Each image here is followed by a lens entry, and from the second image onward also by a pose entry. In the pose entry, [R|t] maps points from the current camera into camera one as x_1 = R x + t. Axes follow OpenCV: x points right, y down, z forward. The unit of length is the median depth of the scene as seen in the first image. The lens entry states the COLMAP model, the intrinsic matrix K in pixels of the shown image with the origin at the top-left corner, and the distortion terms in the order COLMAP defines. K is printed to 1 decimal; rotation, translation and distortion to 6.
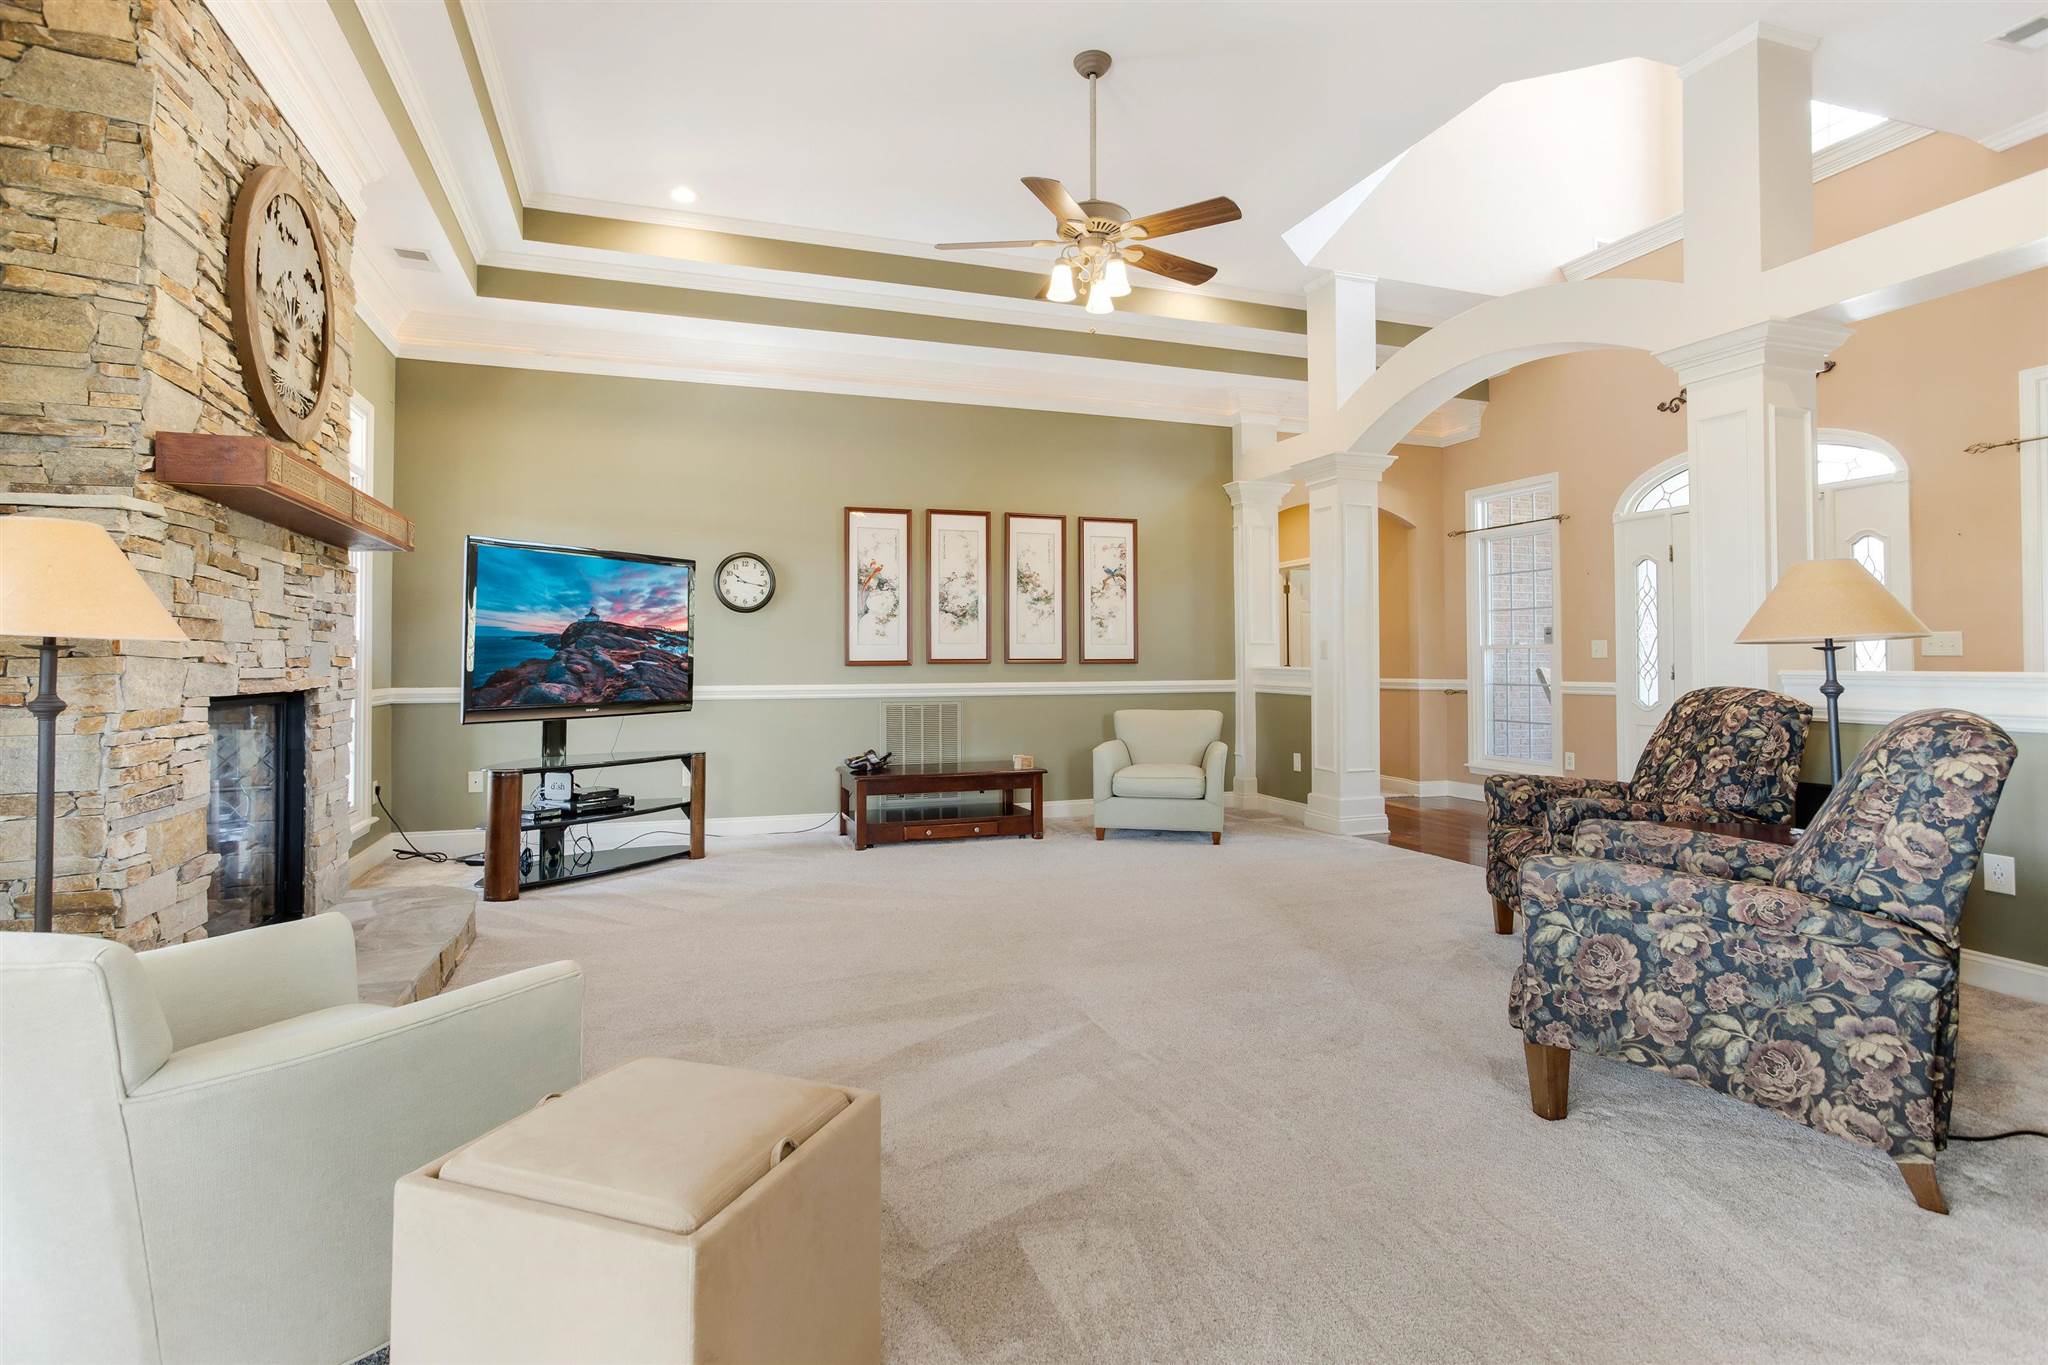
lens RADIAL K [[1018.9, 0, 994.3], [0, 1018.9, 628.2], [0, 0, 1]] dist [-0.028477, 0.010854]
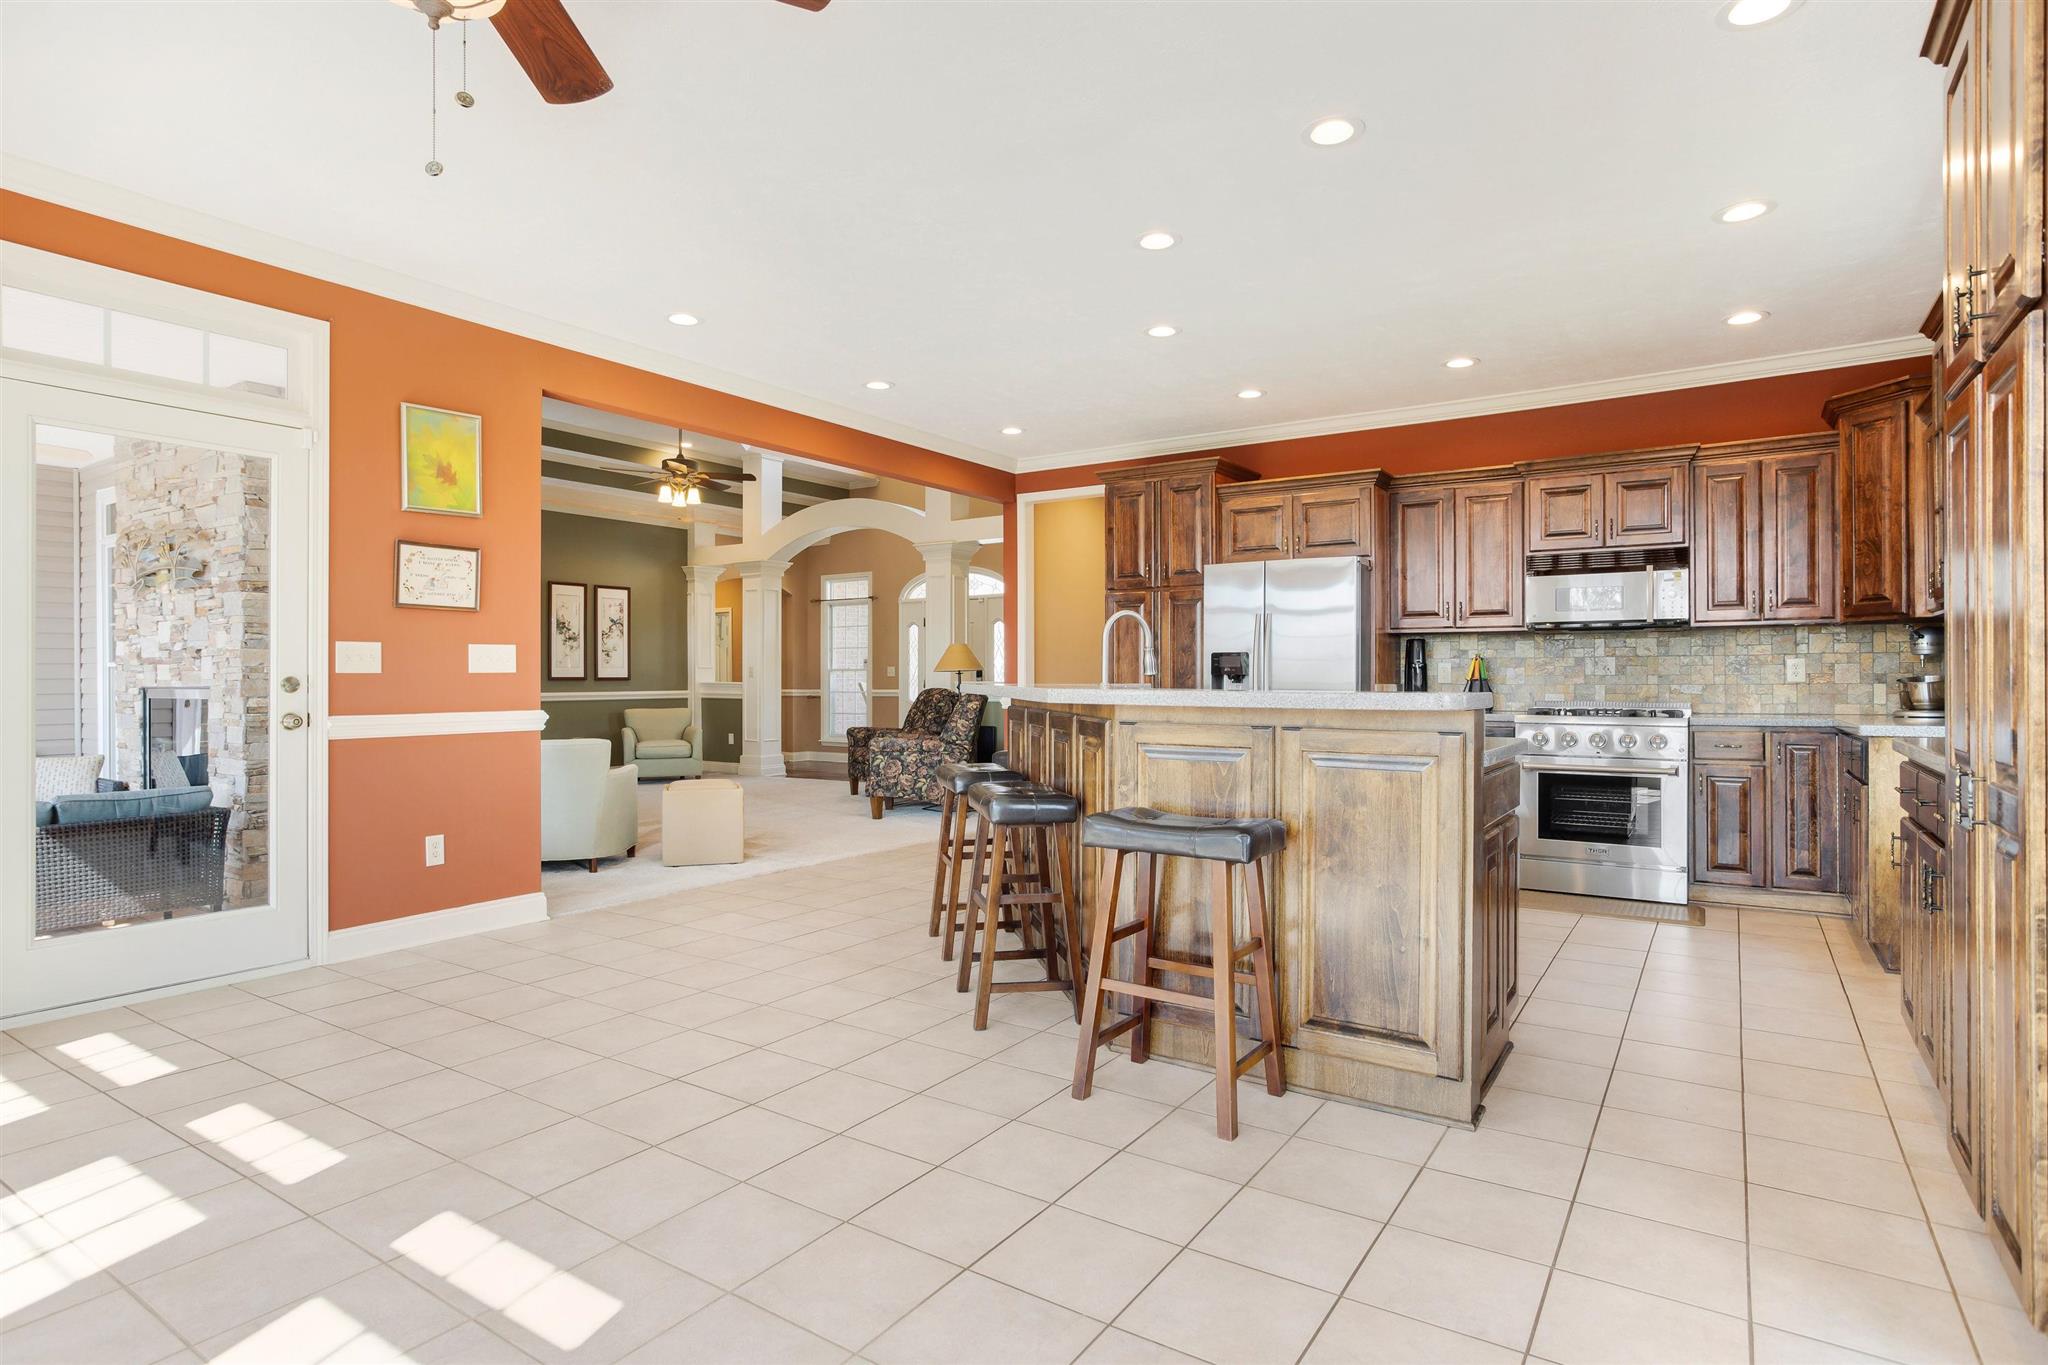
lens RADIAL K [[1053.0, 0, 1039.4], [0, 1053.0, 673.9], [0, 0, 1]] dist [0.005703, 0.000871]
pose [[0.776715, -0.002226, 0.629848, -0.403992], [-0.015790, 0.999611, 0.023005, -0.022983], [-0.629654, -0.027814, 0.776378, -0.668417]]
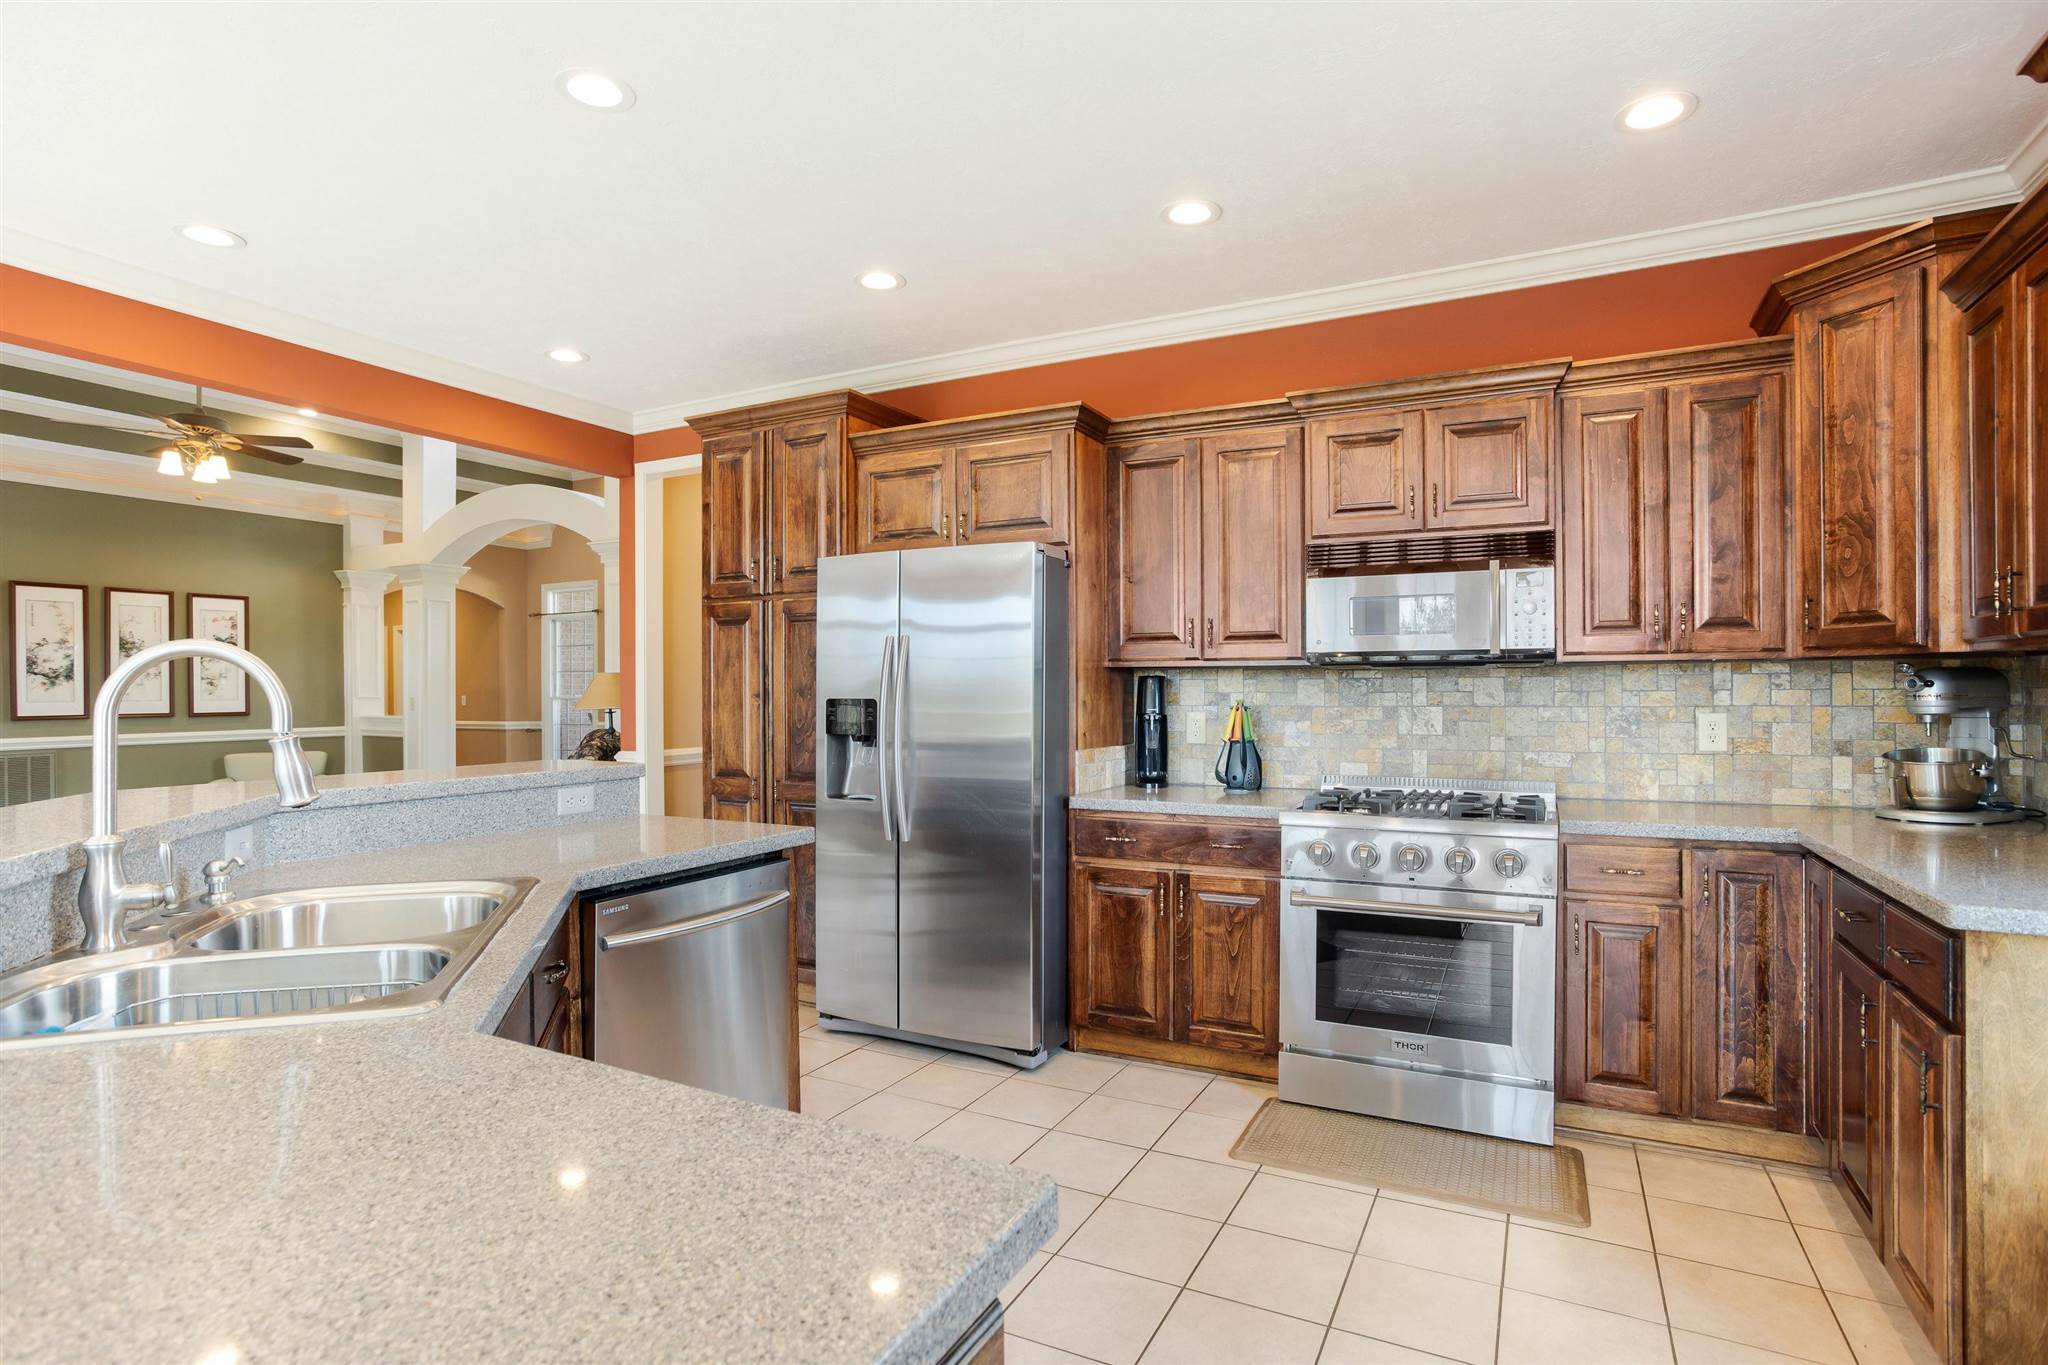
lens RADIAL K [[1018.9, 0, 1030.1], [0, 1018.9, 693.7], [0, 0, 1]] dist [-0.028477, 0.010854]
pose [[0.705473, -0.008509, 0.708685, -0.054516], [-0.015843, 0.999489, 0.027771, -0.040989], [-0.708559, -0.030819, 0.704978, -0.528526]]
